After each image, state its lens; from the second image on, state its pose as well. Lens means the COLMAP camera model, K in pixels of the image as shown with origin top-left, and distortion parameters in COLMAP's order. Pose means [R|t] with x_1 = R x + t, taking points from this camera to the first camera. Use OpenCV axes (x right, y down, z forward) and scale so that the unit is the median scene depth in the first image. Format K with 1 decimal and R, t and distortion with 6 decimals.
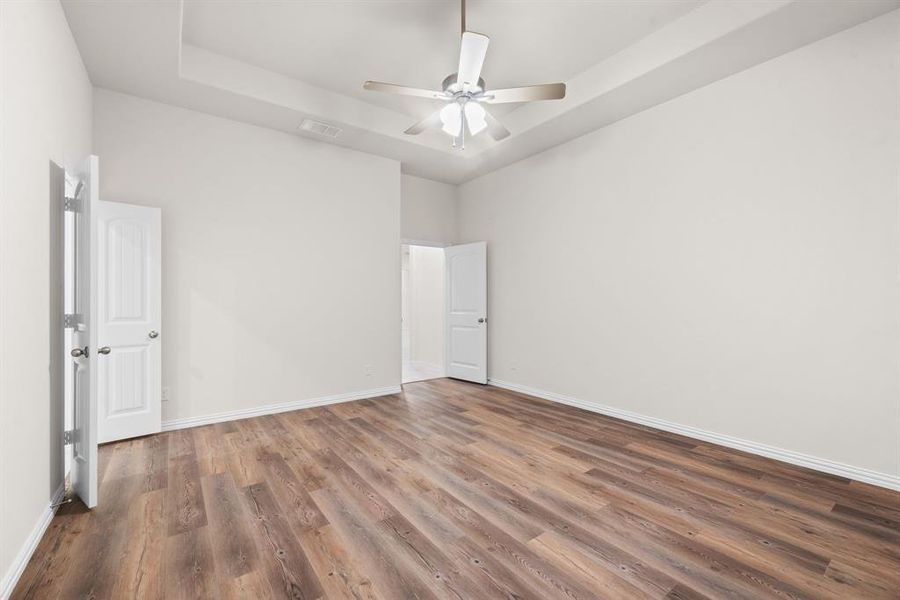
lens RADIAL K [[366.3, 0, 449.1], [0, 366.3, 301.2], [0, 0, 1]] dist [0.002514, 0.000369]
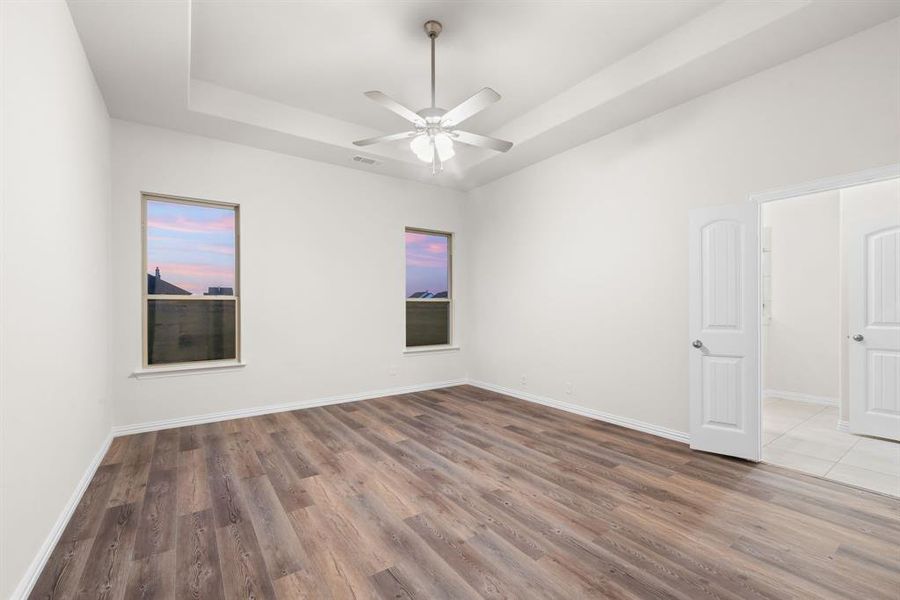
lens RADIAL K [[366.3, 0, 450.3], [0, 366.3, 304.8], [0, 0, 1]] dist [0.002514, 0.000369]
pose [[-0.999686, 0.005458, 0.024445, -0.034750], [0.005283, 0.999960, -0.007217, -0.008678], [-0.024484, -0.007086, -0.999675, 2.009657]]
